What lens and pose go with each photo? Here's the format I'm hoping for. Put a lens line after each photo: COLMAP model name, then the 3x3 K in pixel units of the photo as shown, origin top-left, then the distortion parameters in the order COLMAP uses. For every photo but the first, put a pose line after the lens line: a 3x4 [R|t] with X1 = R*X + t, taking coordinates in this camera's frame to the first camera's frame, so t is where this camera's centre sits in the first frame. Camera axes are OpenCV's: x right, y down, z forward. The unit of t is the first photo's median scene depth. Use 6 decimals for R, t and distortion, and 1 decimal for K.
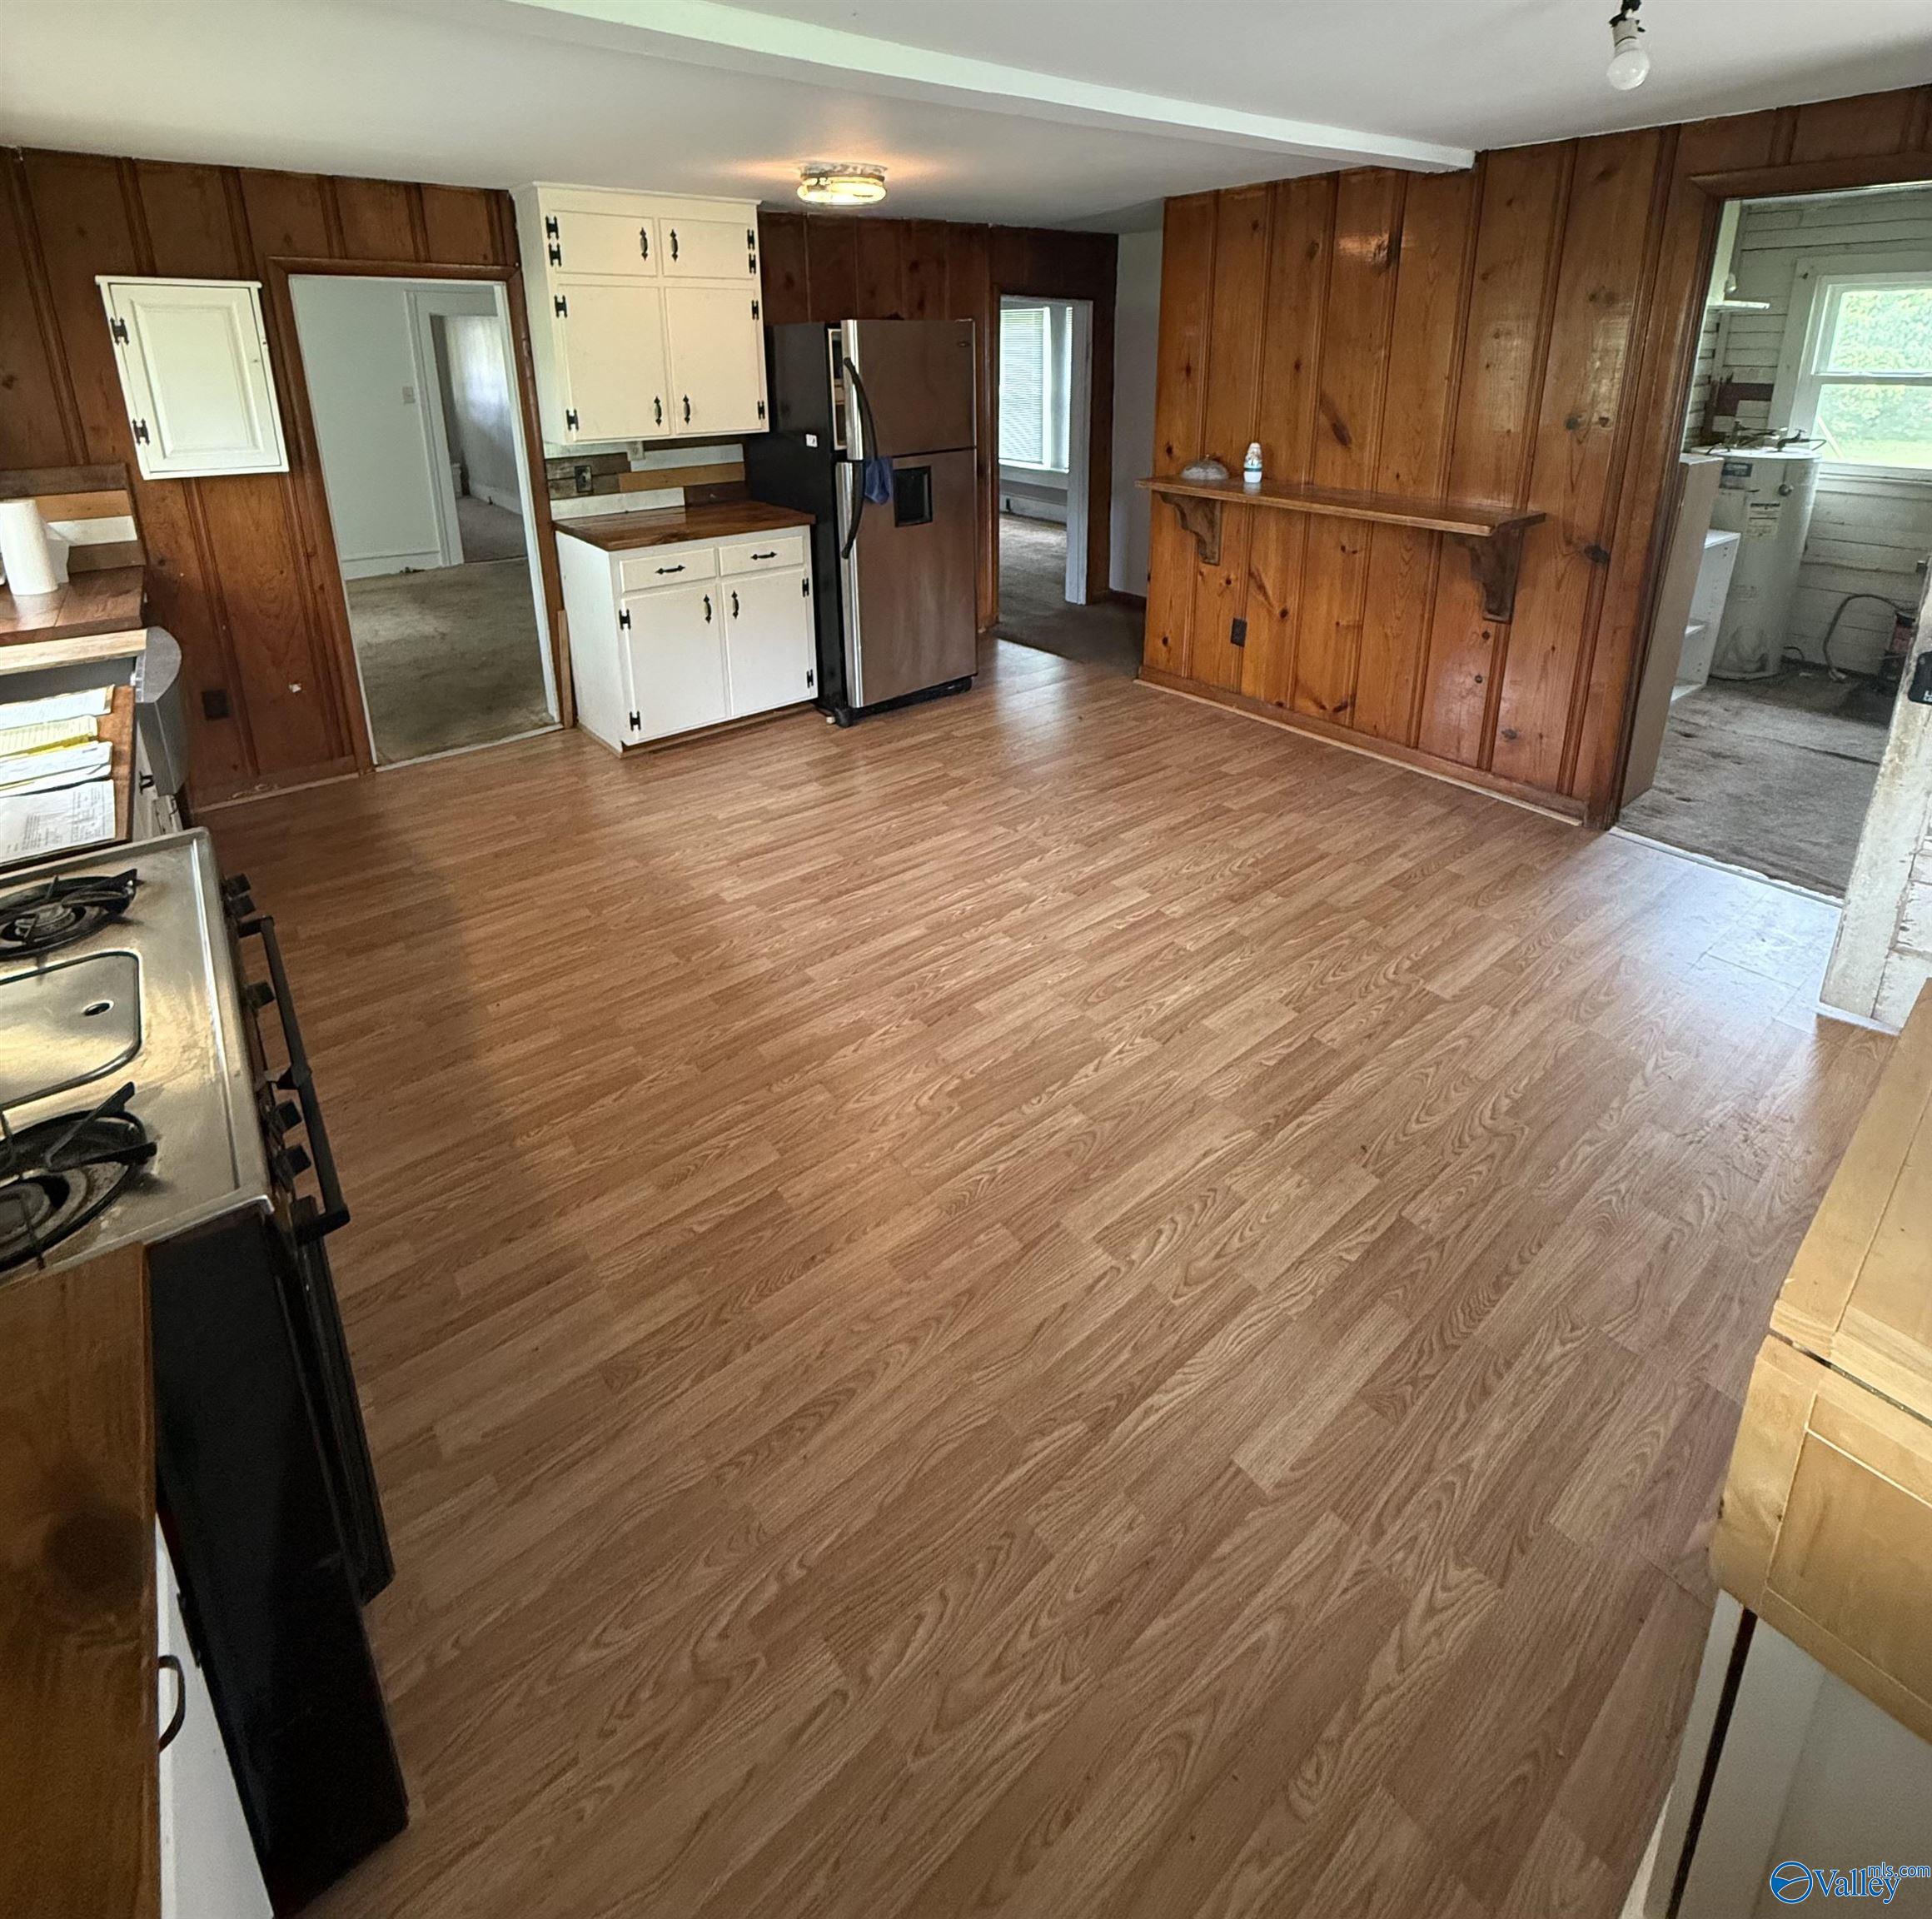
lens RADIAL K [[1269.8, 0, 966.4], [0, 1269.8, 786.0], [0, 0, 1]] dist [0.000337, -0.003122]
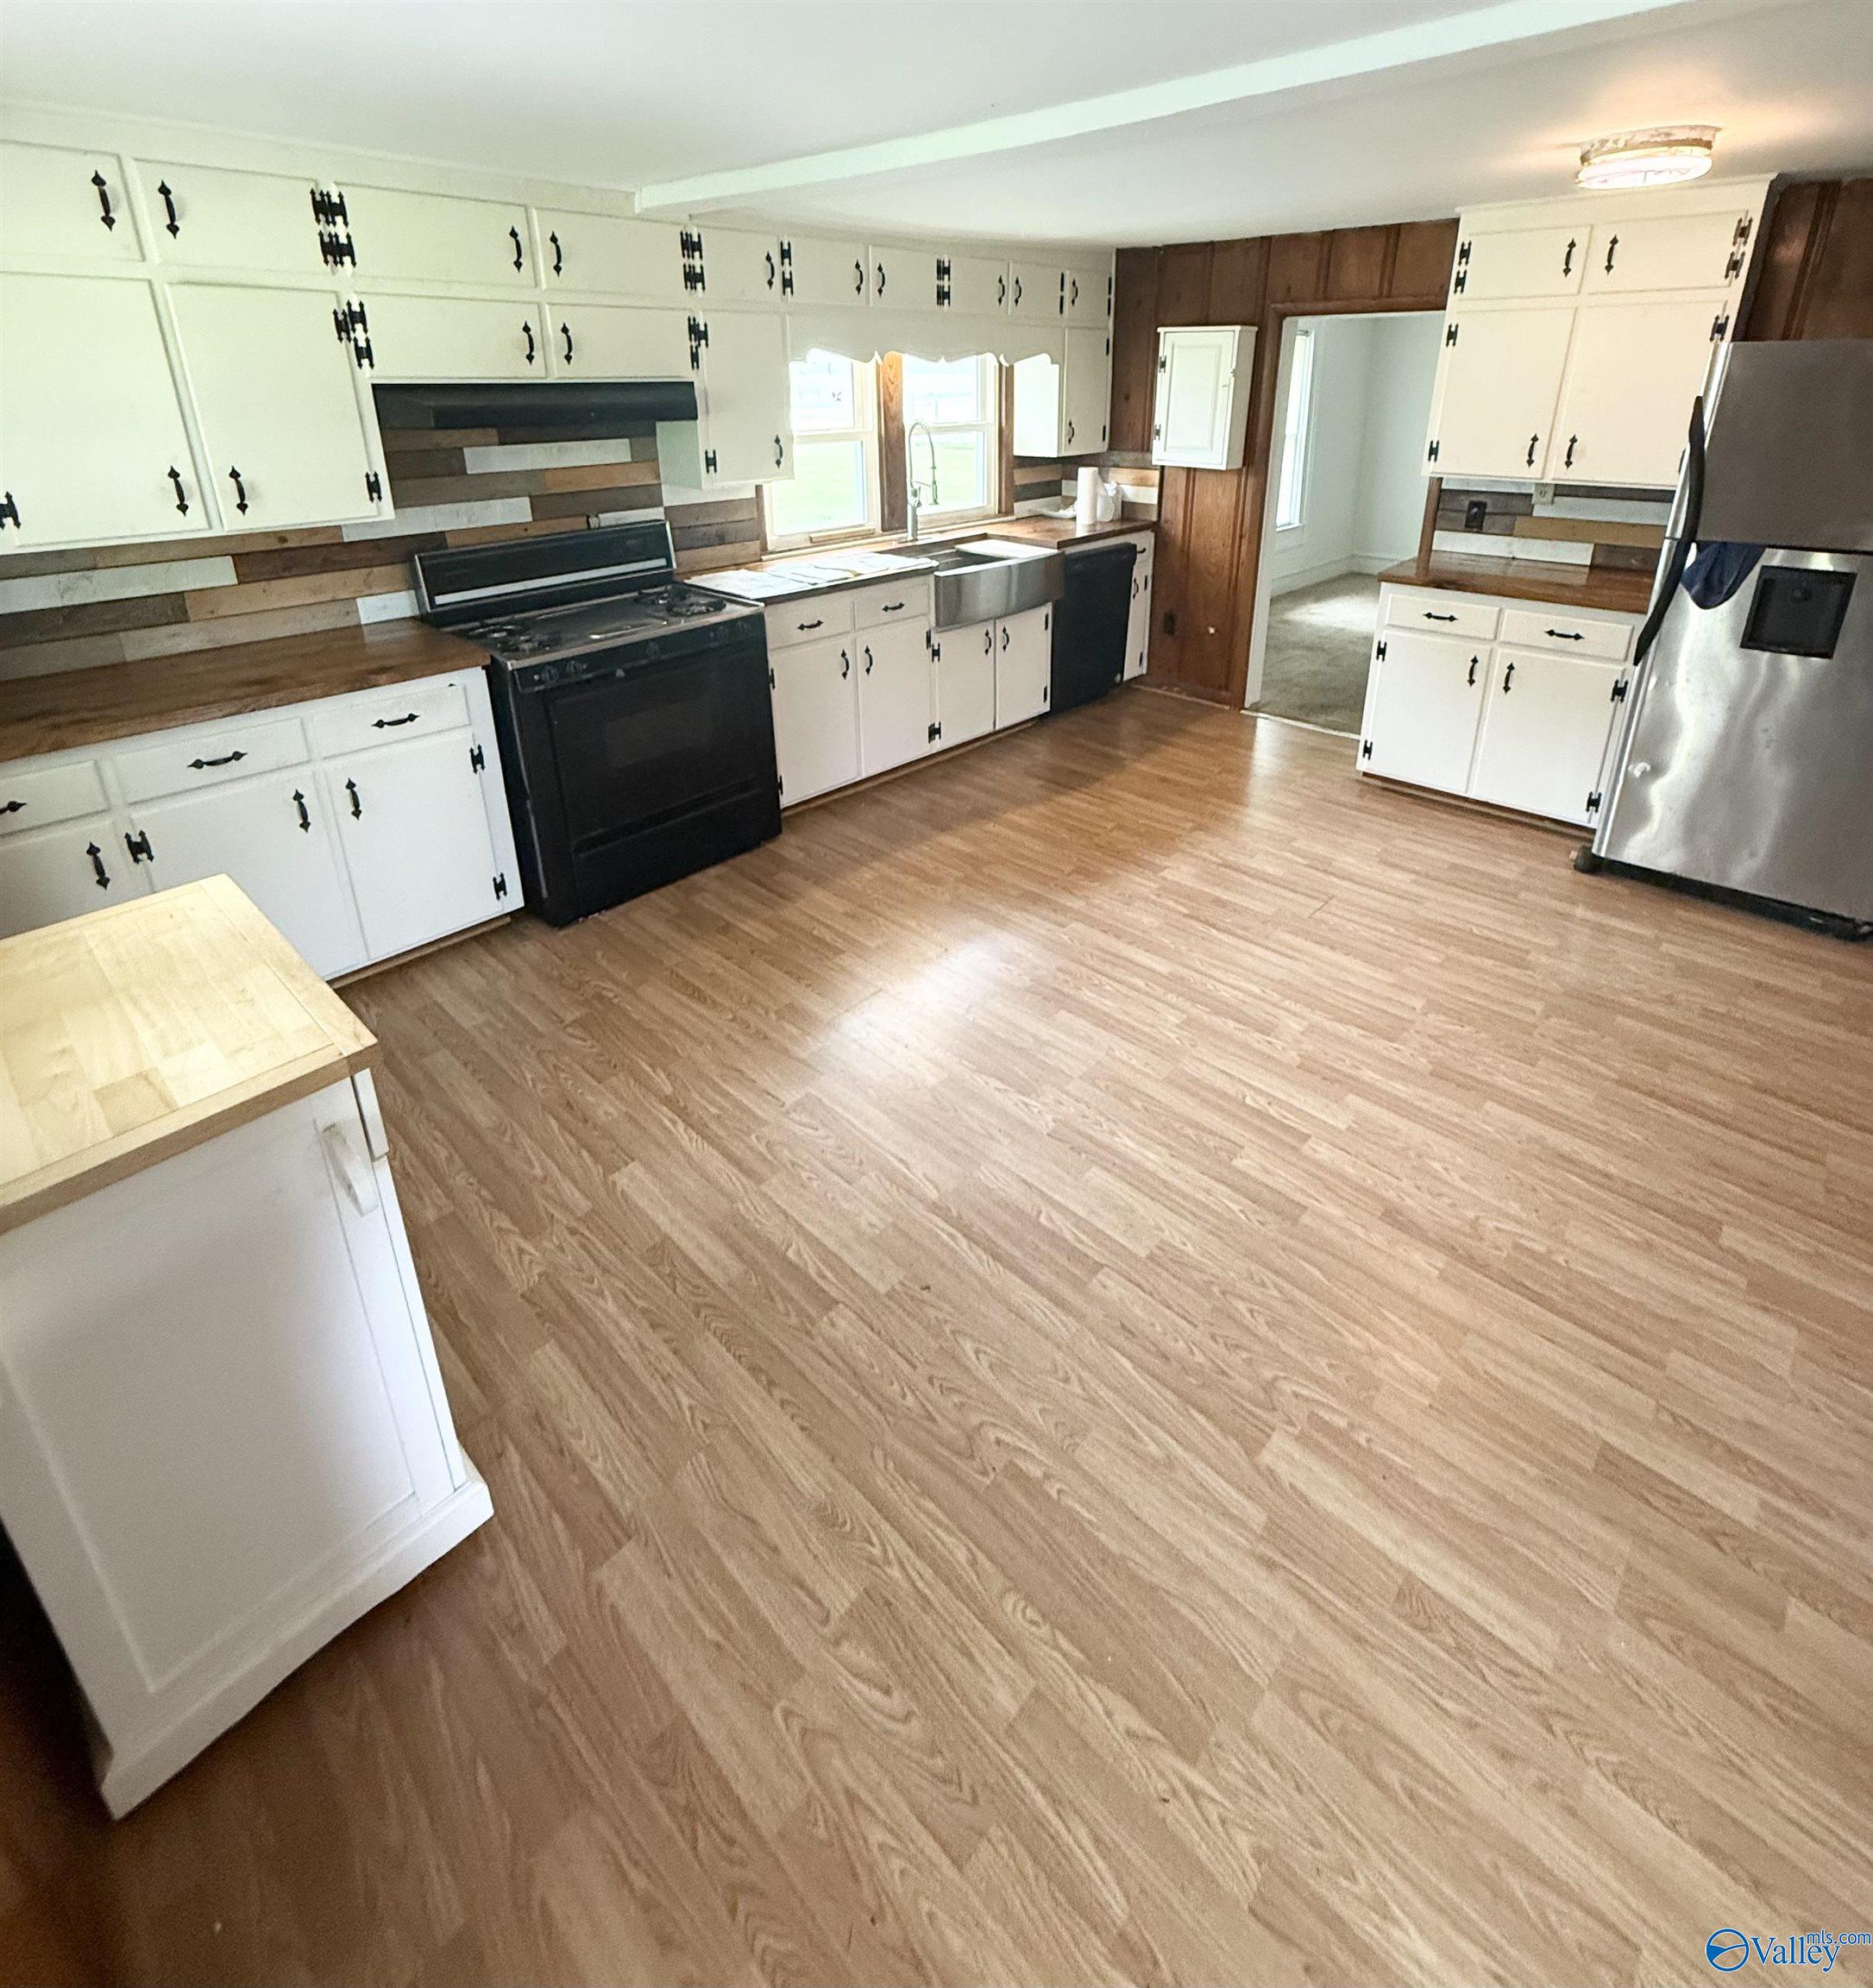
lens RADIAL K [[1248.7, 0, 936.5], [0, 1248.7, 994.0], [0, 0, 1]] dist [-0.003522, 0.001154]
pose [[-0.116679, 0.454867, -0.882883, 0.918110], [-0.314507, 0.826283, 0.467271, -0.296759], [0.942057, 0.332193, 0.046649, 0.788112]]
